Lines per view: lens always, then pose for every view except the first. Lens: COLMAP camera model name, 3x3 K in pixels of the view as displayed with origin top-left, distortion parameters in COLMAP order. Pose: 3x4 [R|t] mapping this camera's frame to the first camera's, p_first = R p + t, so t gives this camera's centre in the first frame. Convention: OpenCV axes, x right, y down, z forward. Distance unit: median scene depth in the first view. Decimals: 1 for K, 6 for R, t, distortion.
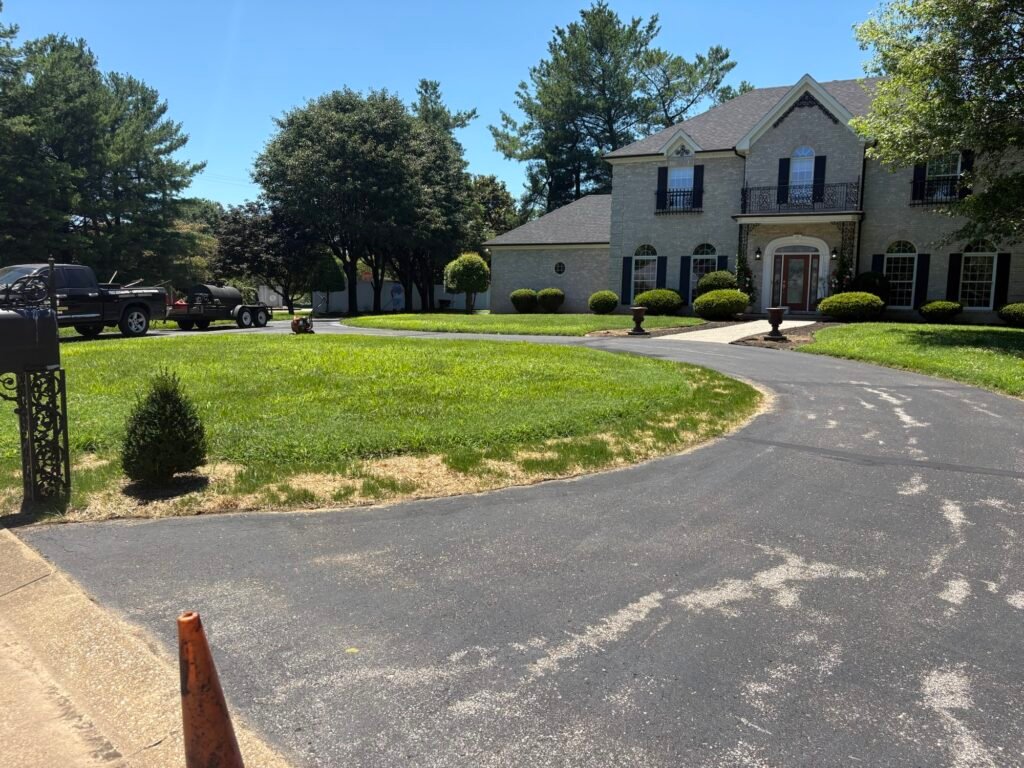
lens RADIAL K [[765.9, 0, 502.1], [0, 765.9, 388.3], [0, 0, 1]] dist [0.071451, -0.084721]
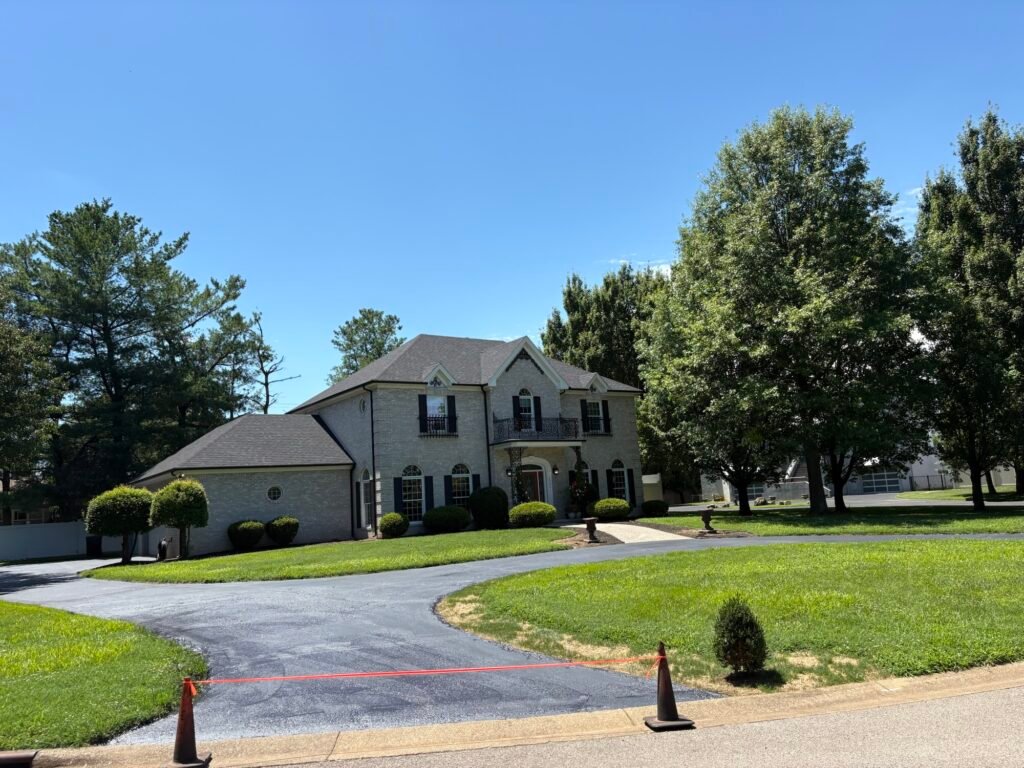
lens RADIAL K [[765.9, 0, 502.1], [0, 765.9, 388.3], [0, 0, 1]] dist [0.071451, -0.084721]
pose [[0.551437, 0.079871, 0.830384, -0.626800], [0.168191, 0.964320, -0.204445, -0.057356], [-0.817086, 0.252402, 0.518328, 0.353231]]
